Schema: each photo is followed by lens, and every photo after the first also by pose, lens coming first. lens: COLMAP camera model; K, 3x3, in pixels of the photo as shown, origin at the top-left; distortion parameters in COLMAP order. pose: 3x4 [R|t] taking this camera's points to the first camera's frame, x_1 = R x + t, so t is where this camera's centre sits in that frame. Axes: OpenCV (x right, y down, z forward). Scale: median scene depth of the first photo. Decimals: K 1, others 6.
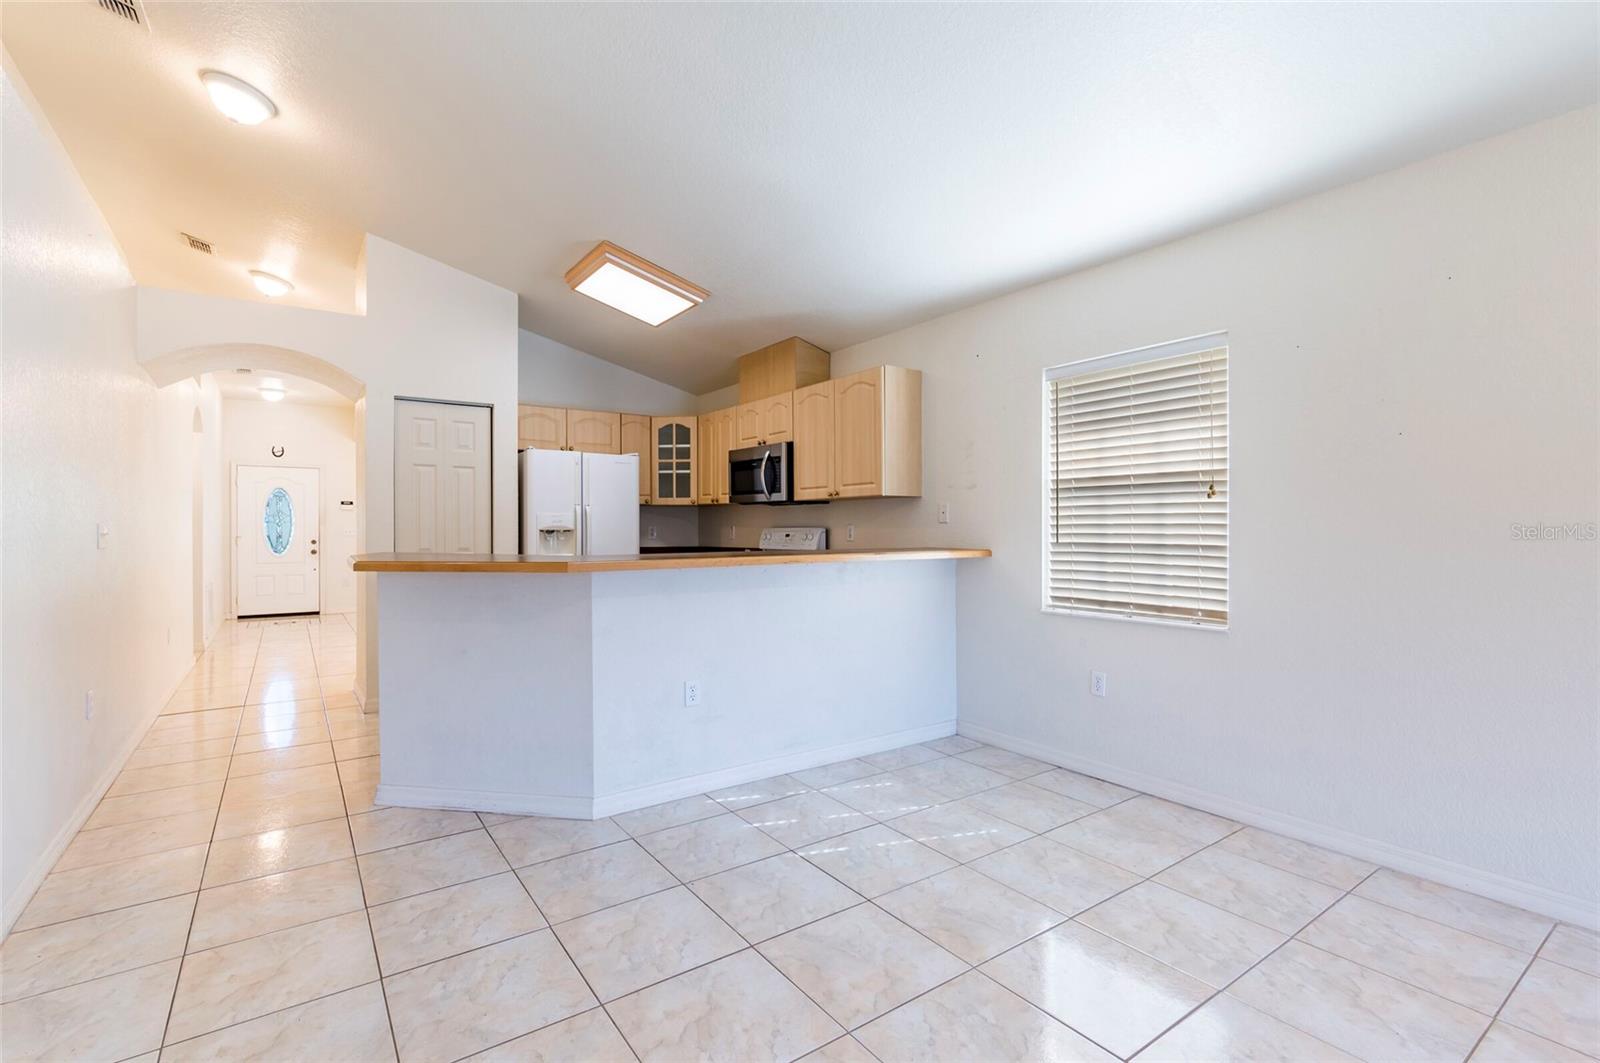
lens RADIAL K [[720.9, 0, 785.1], [0, 720.9, 531.0], [0, 0, 1]] dist [-0.001115, 0.000294]
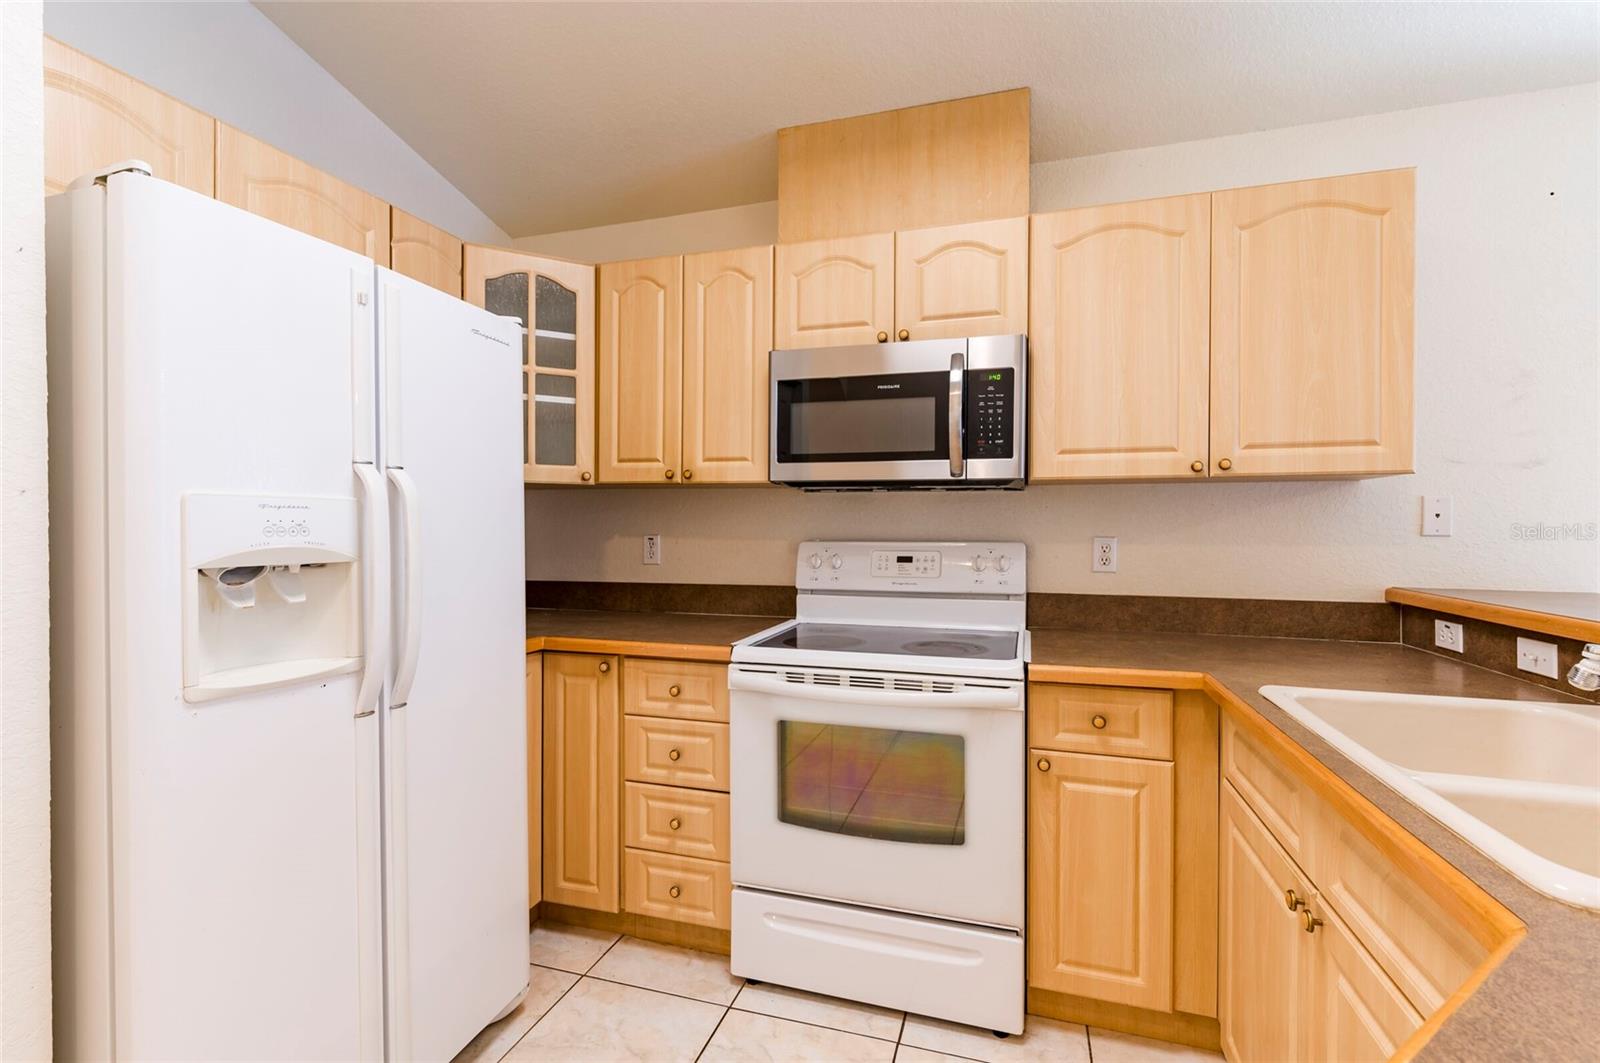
lens RADIAL K [[700.0, 0, 809.2], [0, 700.0, 532.6], [0, 0, 1]] dist [-0.003162, -0.001143]
pose [[0.784353, -0.002633, 0.620309, -0.340556], [-0.000690, 0.999987, 0.005118, -0.013654], [-0.620314, -0.004443, 0.784341, 0.763876]]
